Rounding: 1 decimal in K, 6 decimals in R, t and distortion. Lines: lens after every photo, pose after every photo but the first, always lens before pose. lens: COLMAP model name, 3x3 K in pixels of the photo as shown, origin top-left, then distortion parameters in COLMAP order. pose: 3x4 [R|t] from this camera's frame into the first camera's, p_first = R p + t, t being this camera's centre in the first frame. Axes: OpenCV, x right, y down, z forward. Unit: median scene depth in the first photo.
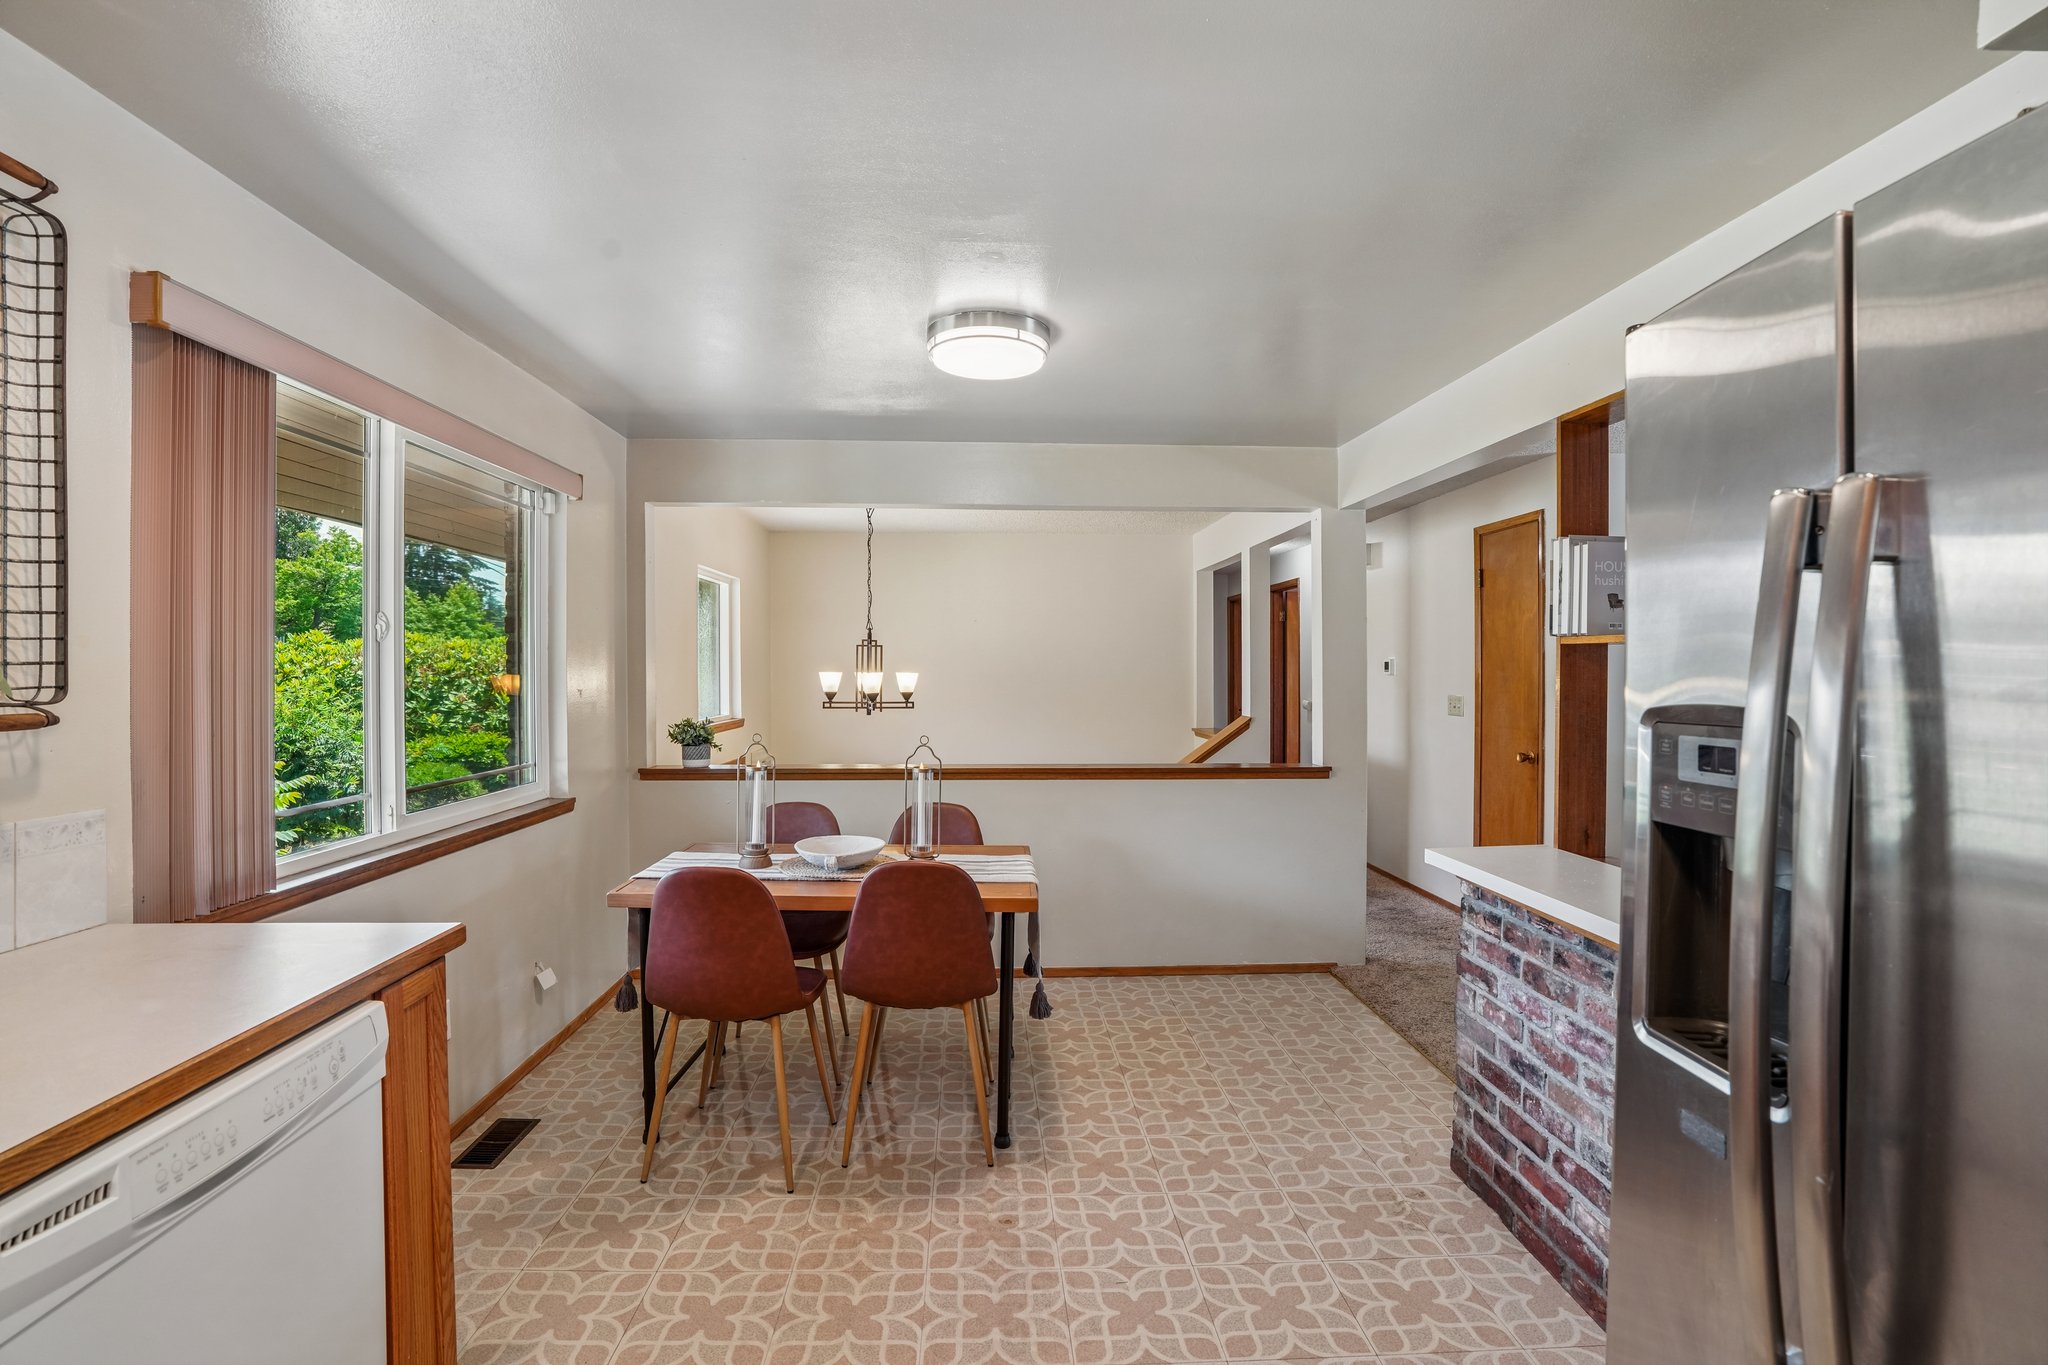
lens RADIAL K [[949.9, 0, 1014.3], [0, 949.9, 670.6], [0, 0, 1]] dist [-0.069182, 0.025079]
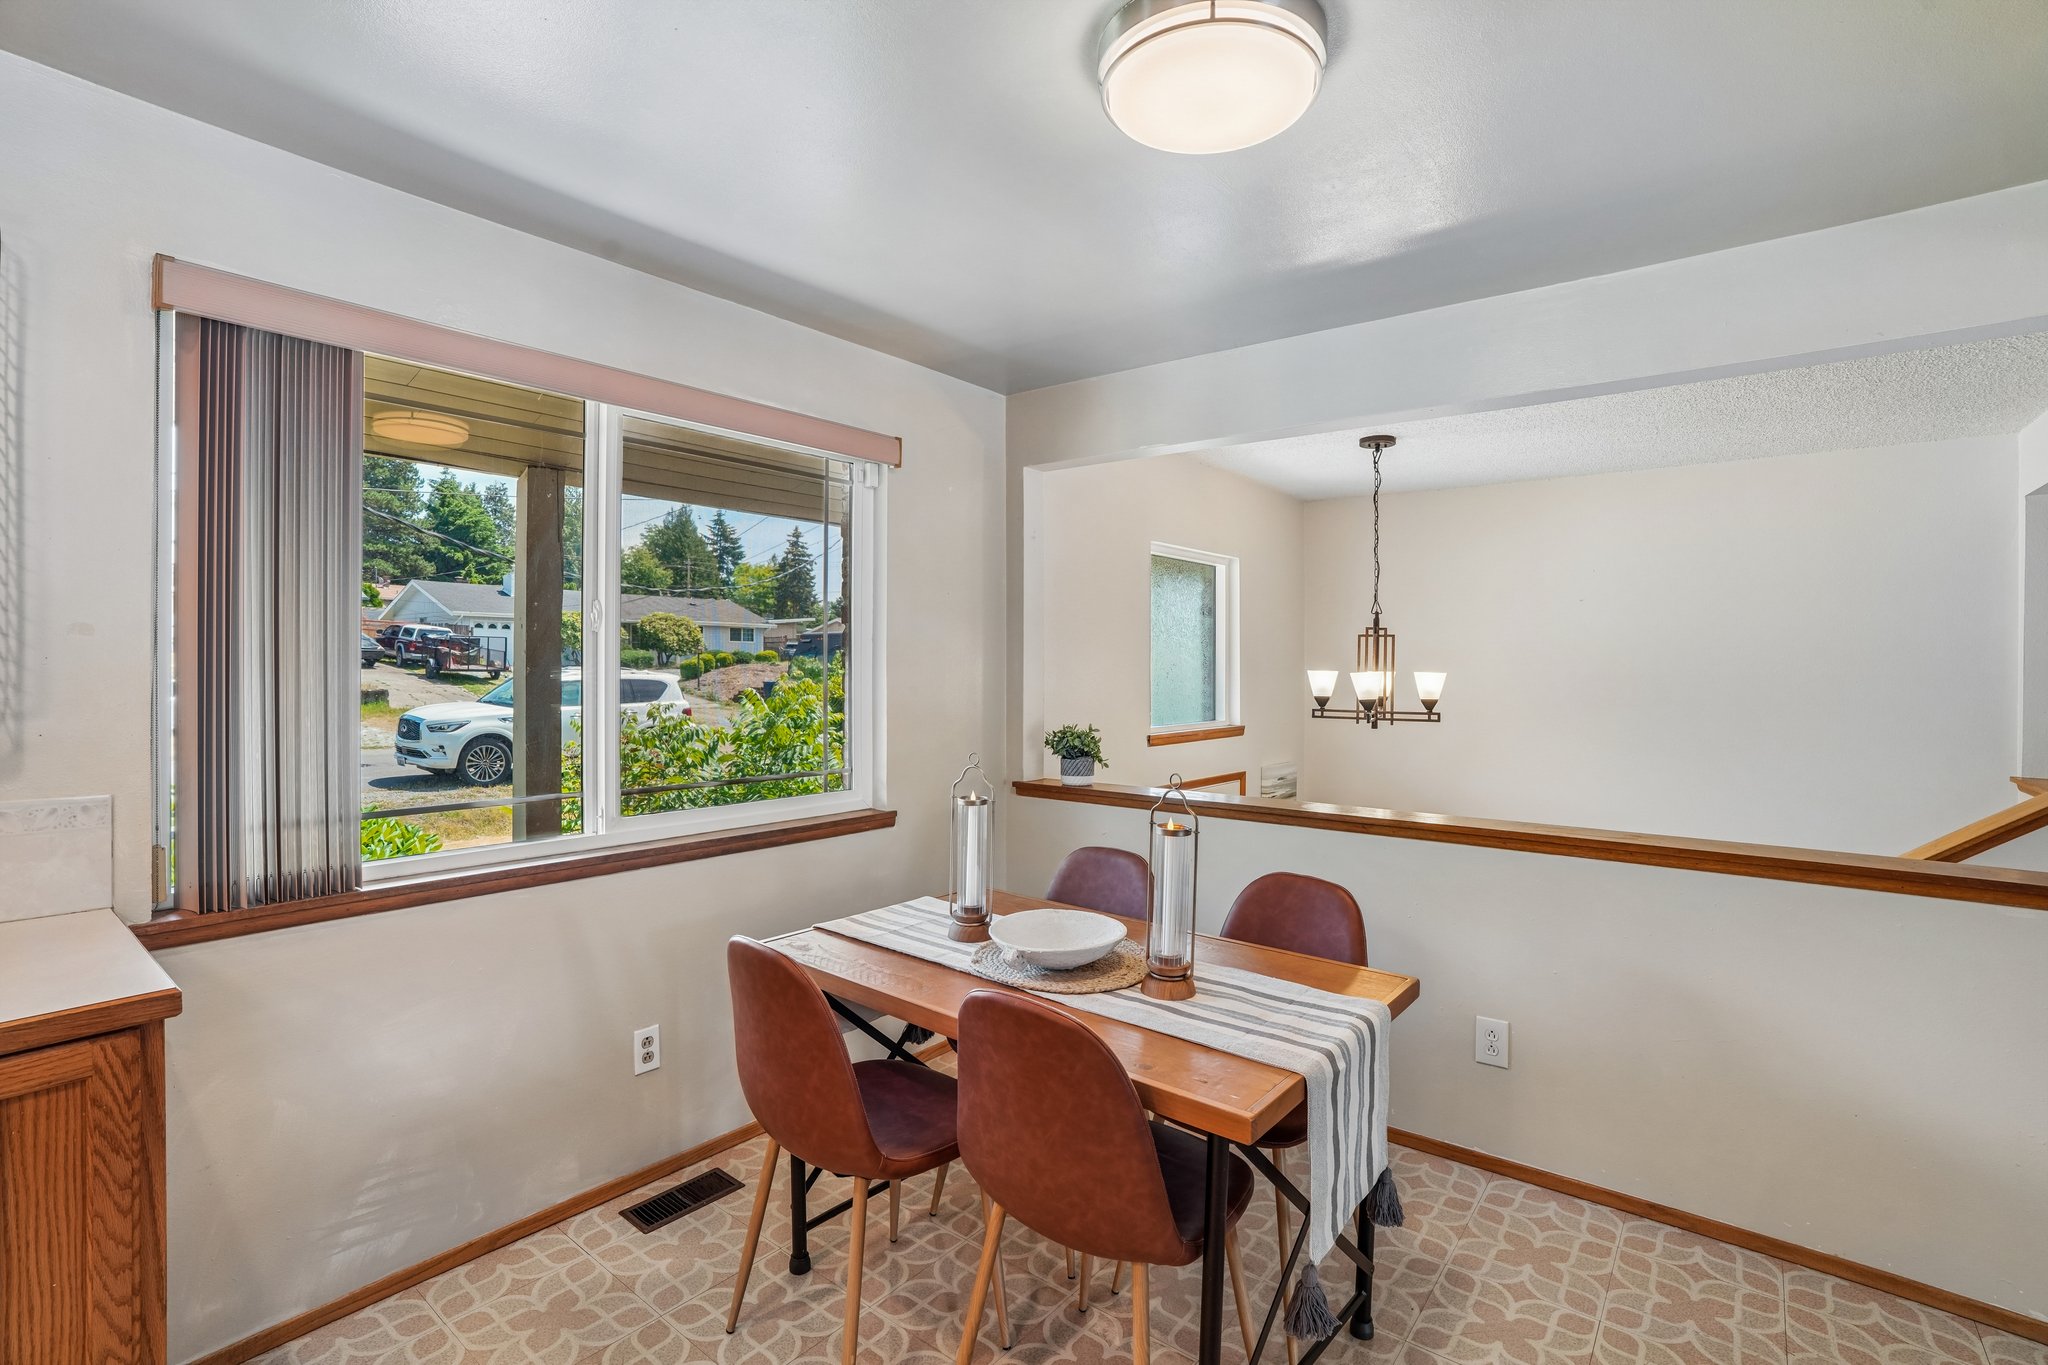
lens RADIAL K [[949.9, 0, 1014.3], [0, 949.9, 670.6], [0, 0, 1]] dist [-0.069182, 0.025079]
pose [[0.751185, 0.007694, -0.660047, 0.165438], [-0.007439, 0.999967, 0.003191, 0.001309], [0.660050, 0.002513, 0.751217, 0.352828]]
